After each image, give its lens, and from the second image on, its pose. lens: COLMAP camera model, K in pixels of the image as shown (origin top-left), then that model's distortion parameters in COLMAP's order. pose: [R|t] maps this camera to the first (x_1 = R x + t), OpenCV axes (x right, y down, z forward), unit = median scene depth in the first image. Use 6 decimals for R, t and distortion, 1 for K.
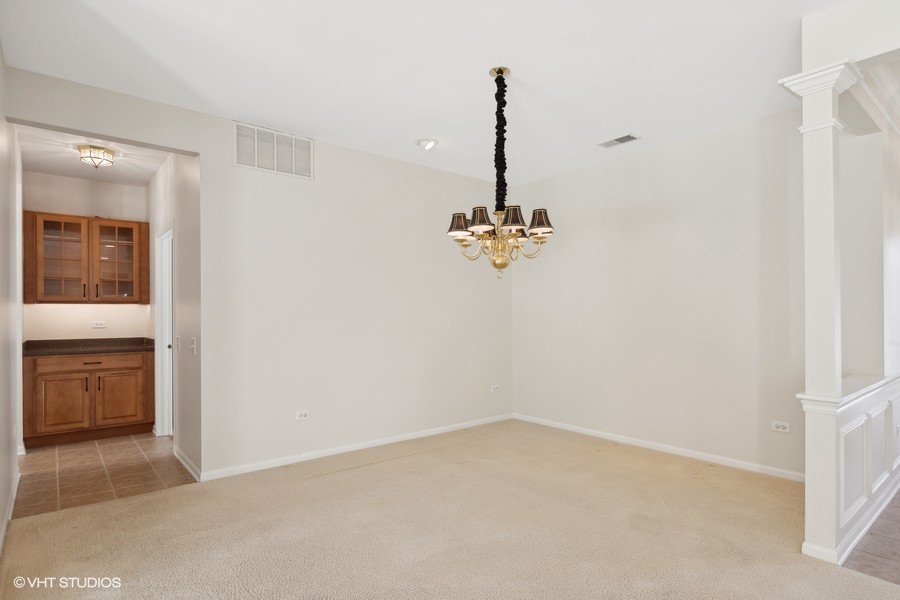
lens RADIAL K [[486.3, 0, 461.3], [0, 486.3, 312.3], [0, 0, 1]] dist [-0.000533, 0.000448]
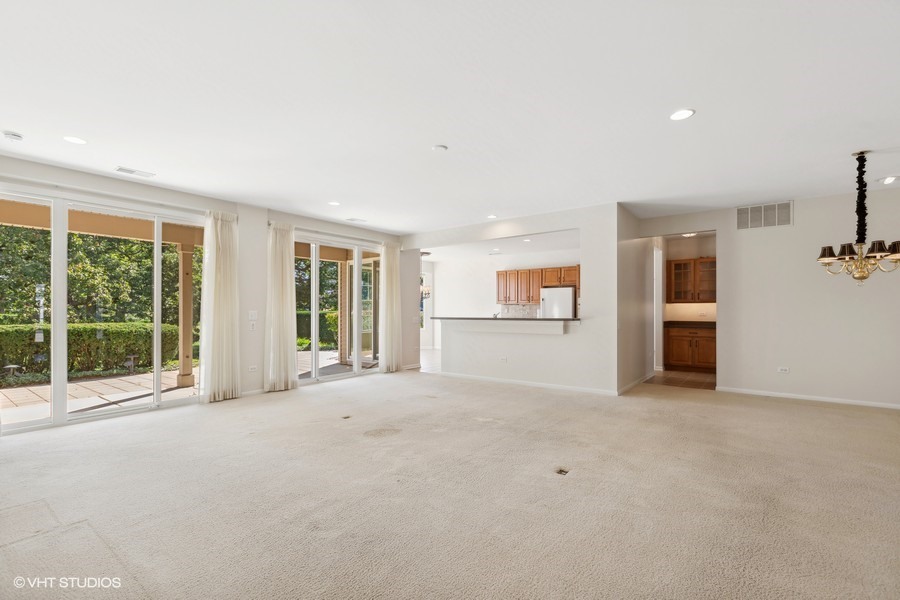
lens RADIAL K [[405.9, 0, 449.2], [0, 405.9, 306.6], [0, 0, 1]] dist [0.002879, -0.000366]
pose [[0.224990, -0.003376, -0.974355, 0.646821], [0.004622, 0.999986, -0.002398, -0.004897], [0.974350, -0.003964, 0.225003, -0.352695]]
